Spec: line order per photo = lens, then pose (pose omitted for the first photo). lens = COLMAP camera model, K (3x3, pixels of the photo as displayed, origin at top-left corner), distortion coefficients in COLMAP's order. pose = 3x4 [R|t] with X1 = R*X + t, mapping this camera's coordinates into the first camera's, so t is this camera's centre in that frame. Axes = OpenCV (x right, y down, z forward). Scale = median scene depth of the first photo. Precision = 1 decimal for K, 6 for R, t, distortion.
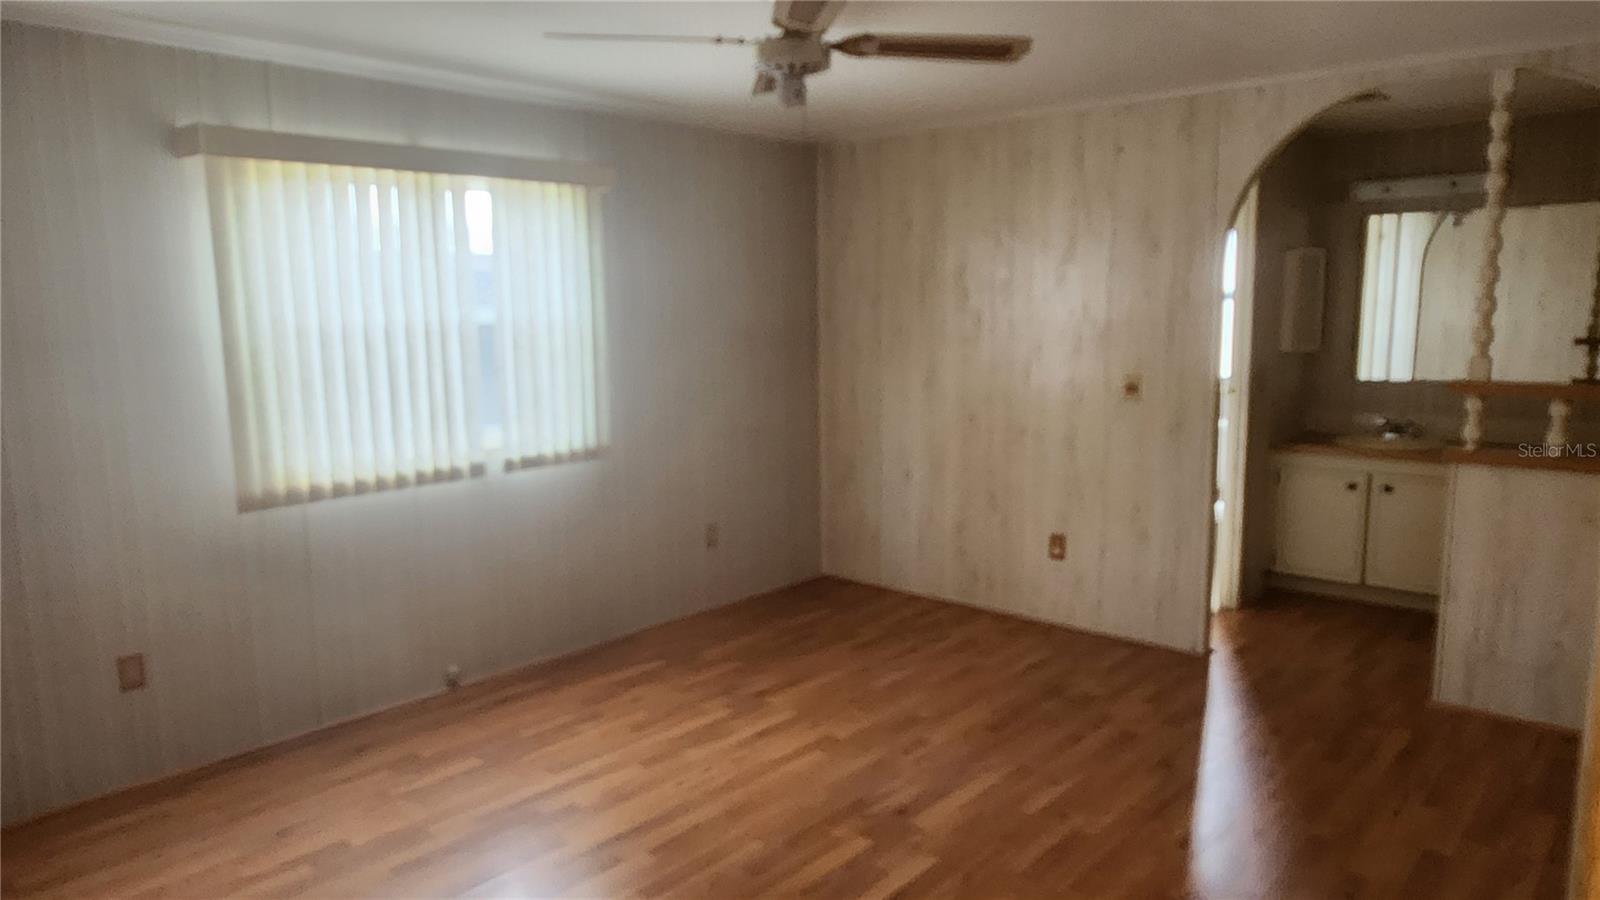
lens RADIAL K [[1064.5, 0, 826.6], [0, 1064.5, 453.1], [0, 0, 1]] dist [0.002691, -0.000112]
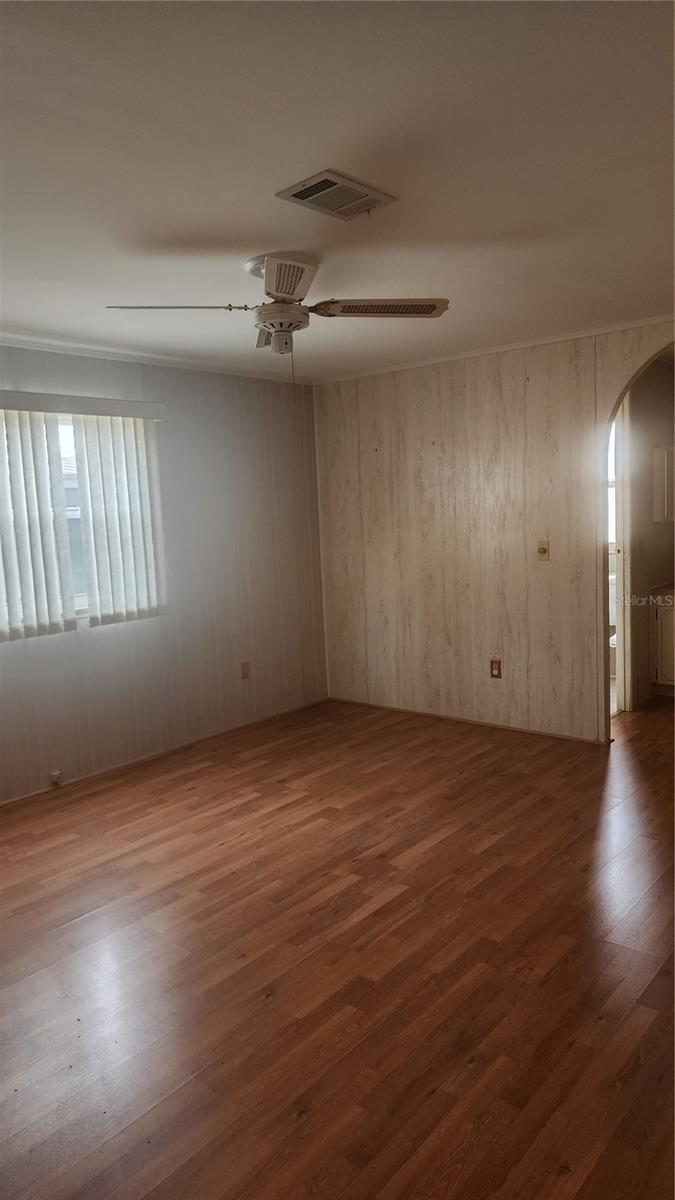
lens RADIAL K [[797.1, 0, 341.0], [0, 797.1, 597.0], [0, 0, 1]] dist [0.091324, -0.100583]
pose [[0.999381, -0.034850, 0.004898, 0.018402], [0.034984, 0.998917, -0.030680, 0.024133], [-0.003824, 0.030833, 0.999517, -0.043575]]
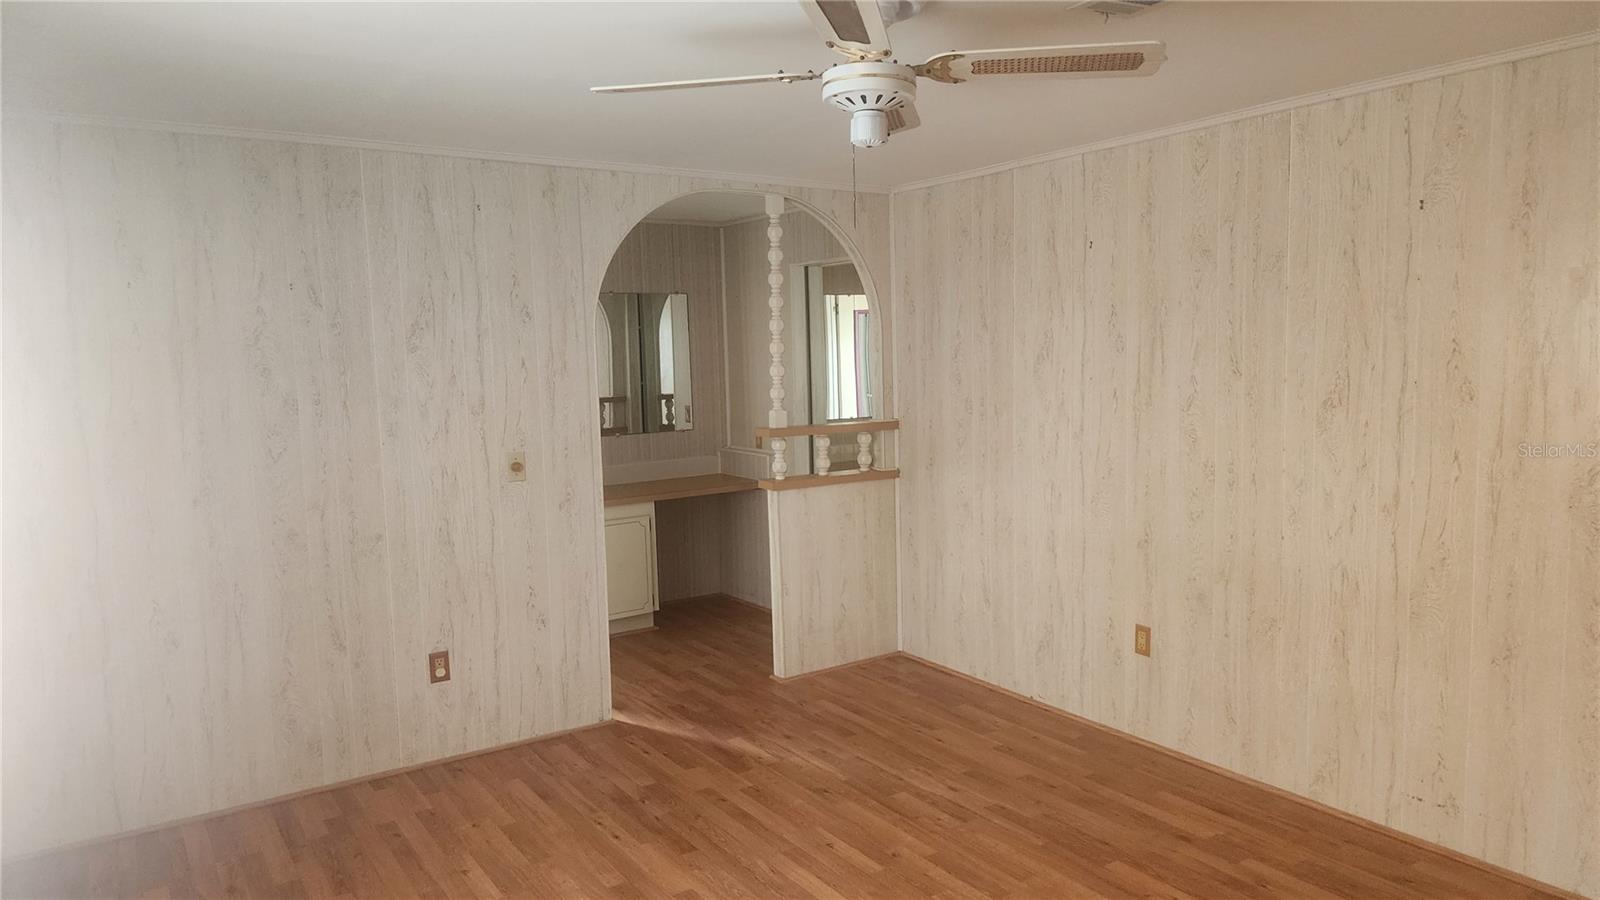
lens RADIAL K [[1062.8, 0, 800.0], [0, 1062.8, 450.0], [0, 0, 1]] dist [0.091324, -0.100583]
pose [[0.276119, -0.087801, 0.957105, -0.606026], [0.157923, 0.986429, 0.044931, -0.089245], [-0.948060, 0.138743, 0.286238, 0.567677]]
